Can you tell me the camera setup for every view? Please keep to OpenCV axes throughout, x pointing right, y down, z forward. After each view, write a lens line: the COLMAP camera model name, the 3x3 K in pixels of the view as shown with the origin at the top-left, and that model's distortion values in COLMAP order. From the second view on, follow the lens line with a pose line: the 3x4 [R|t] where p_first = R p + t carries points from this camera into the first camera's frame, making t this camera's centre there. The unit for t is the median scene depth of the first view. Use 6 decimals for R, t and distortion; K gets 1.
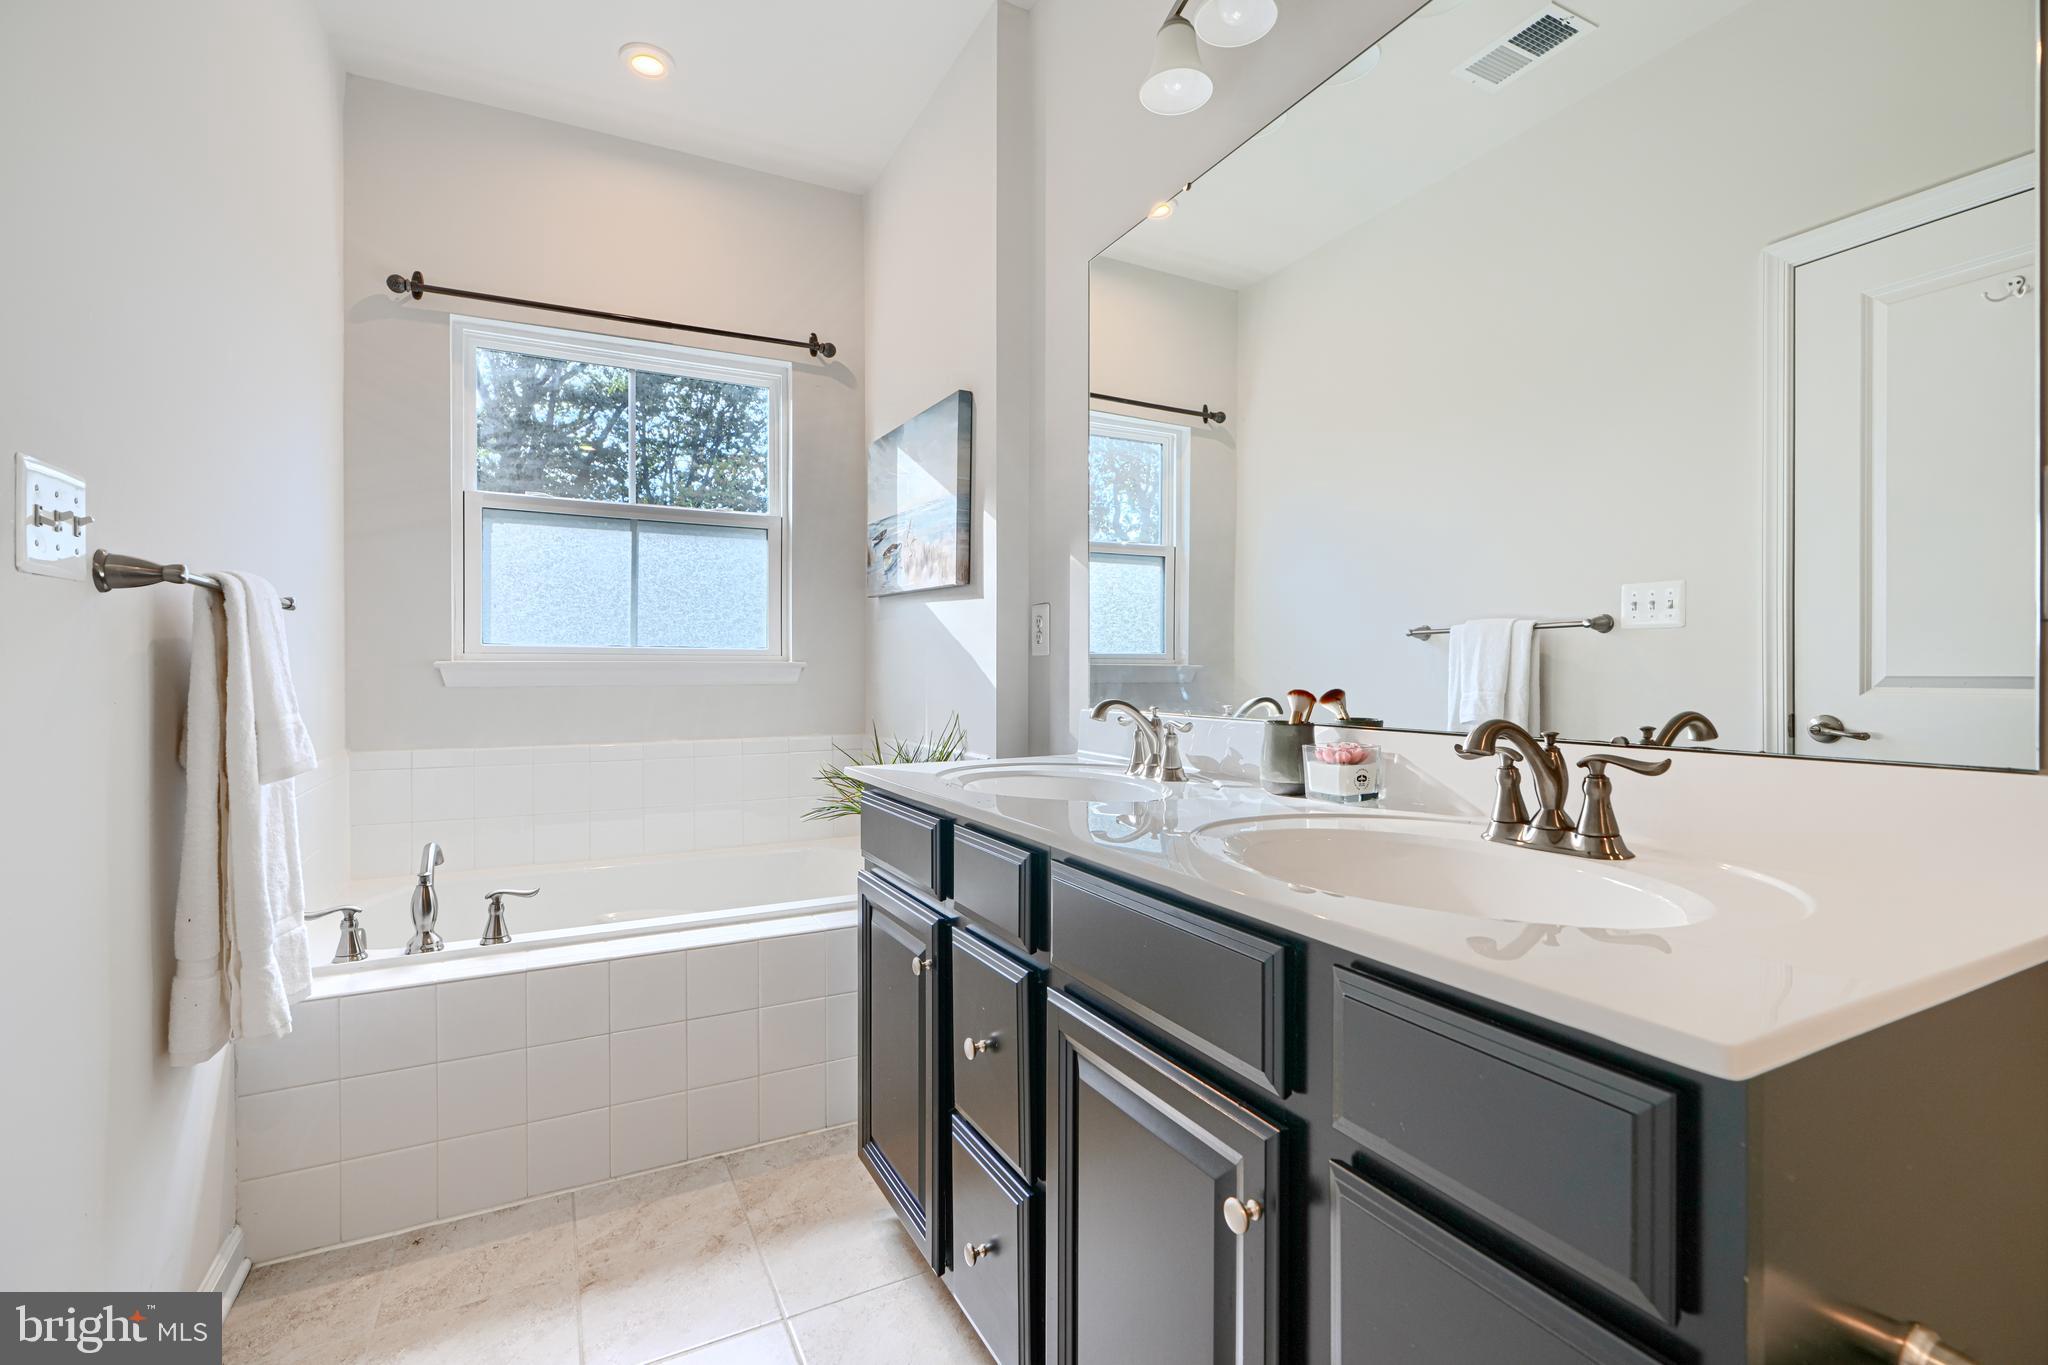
lens RADIAL K [[926.7, 0, 1031.8], [0, 926.7, 682.2], [0, 0, 1]] dist [0.002225, 0.000392]
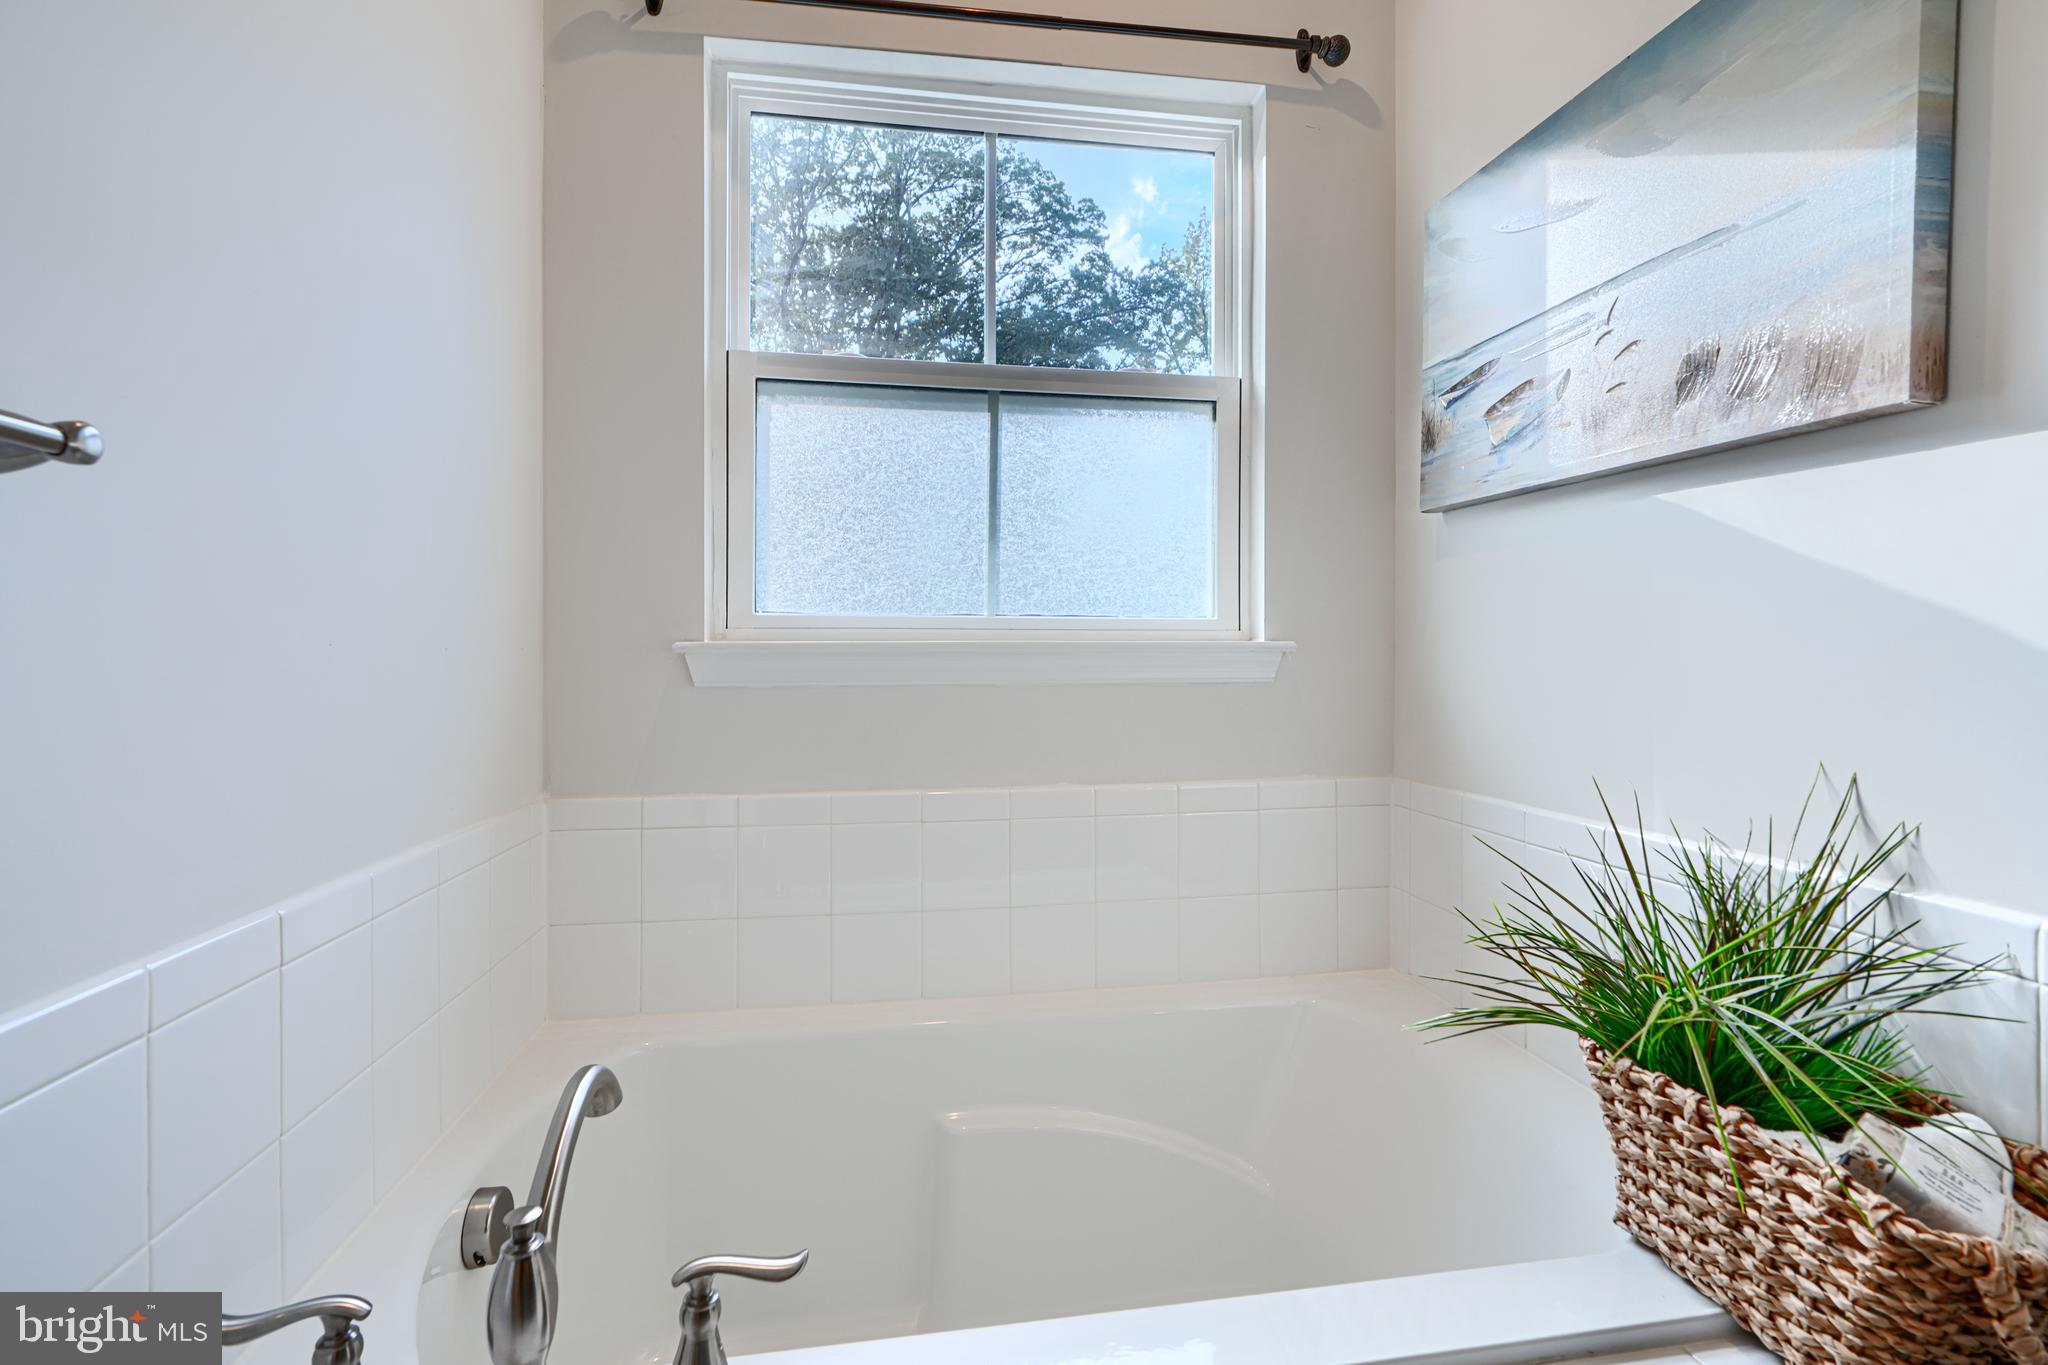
lens RADIAL K [[927.6, 0, 1026.5], [0, 927.6, 671.0], [0, 0, 1]] dist [0.001964, 0.000379]
pose [[0.948843, 0.002974, -0.315735, -0.260030], [-0.003028, 0.999995, 0.000318, -0.005509], [0.315734, 0.000655, 0.948847, 0.528463]]
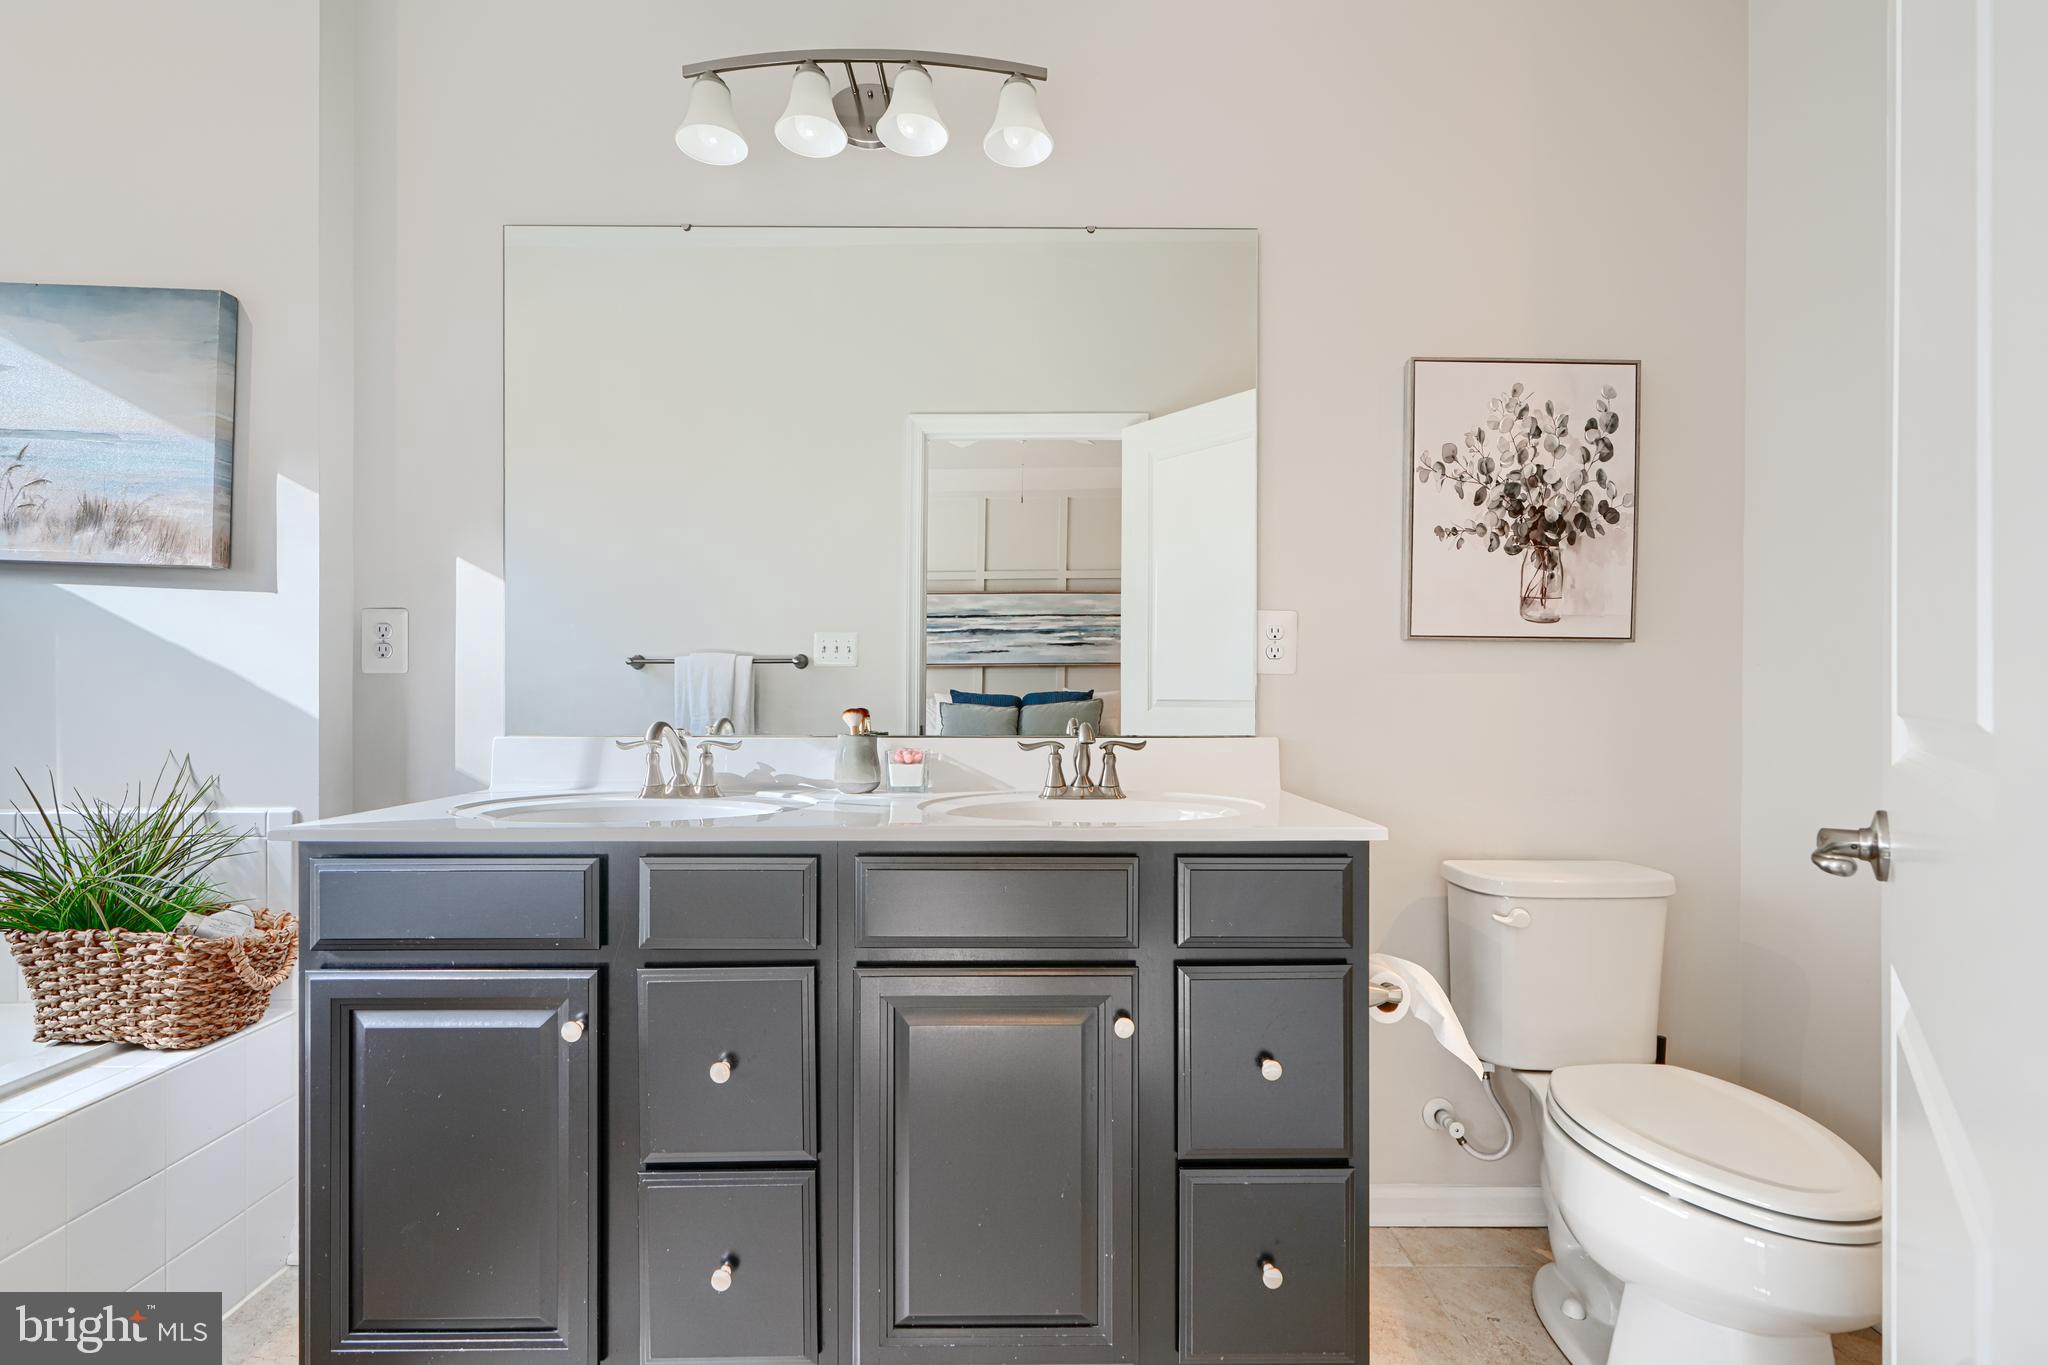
lens RADIAL K [[928.1, 0, 1029.8], [0, 928.1, 699.1], [0, 0, 1]] dist [0.000860, 0.000115]
pose [[0.456859, 0.004989, 0.889525, -0.387612], [0.010250, 0.999888, -0.010873, 0.006507], [-0.889480, 0.014085, 0.456757, 0.128598]]
